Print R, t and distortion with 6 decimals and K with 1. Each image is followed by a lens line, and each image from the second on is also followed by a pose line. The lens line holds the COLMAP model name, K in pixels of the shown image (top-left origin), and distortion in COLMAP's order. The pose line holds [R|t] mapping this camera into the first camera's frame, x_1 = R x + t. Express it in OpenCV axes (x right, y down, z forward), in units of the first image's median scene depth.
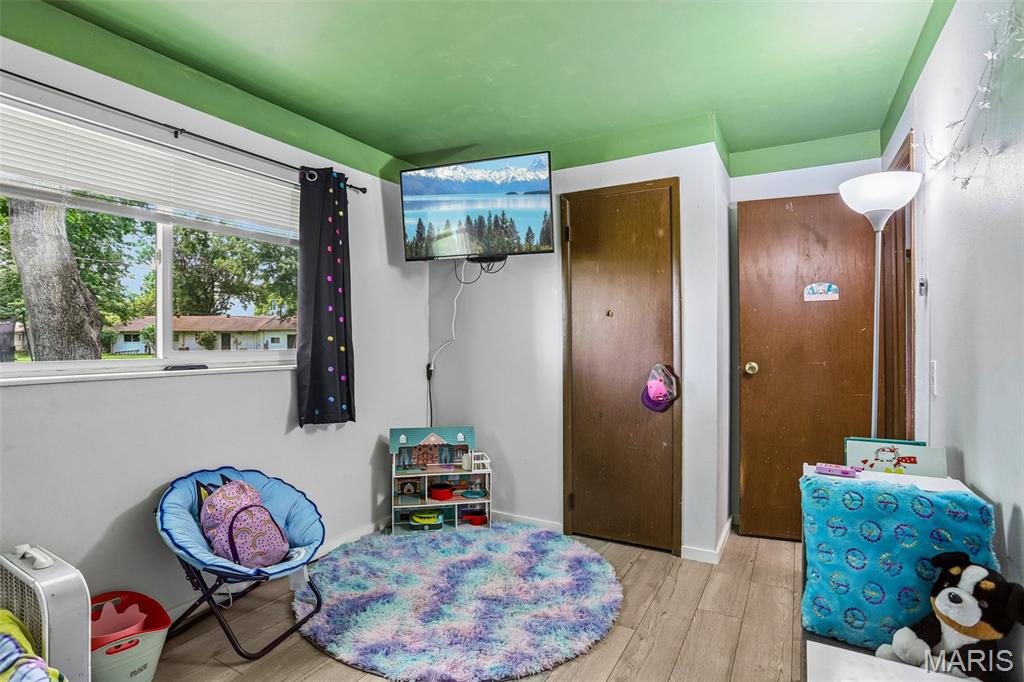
lens RADIAL K [[524.5, 0, 512.0], [0, 524.5, 341.0], [0, 0, 1]] dist [-0.071949, 0.040442]
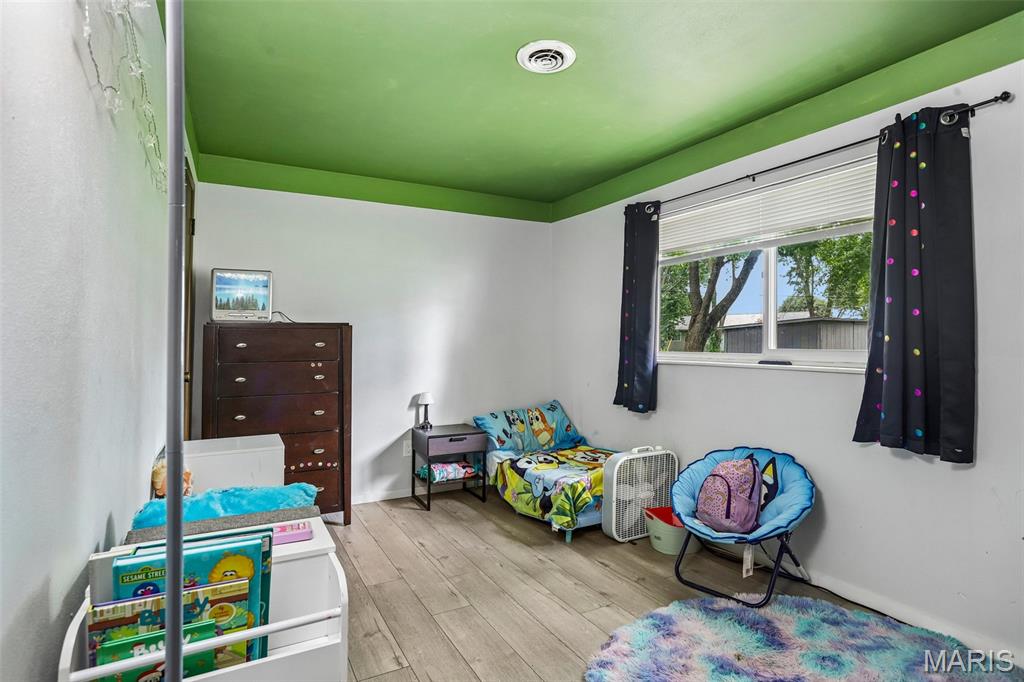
lens RADIAL K [[524.5, 0, 512.0], [0, 524.5, 341.0], [0, 0, 1]] dist [-0.071949, 0.040442]
pose [[-0.526351, 0.000469, -0.850268, 0.700270], [-0.005419, 0.999978, 0.003906, -0.000690], [0.850250, 0.006664, -0.526336, 1.080769]]
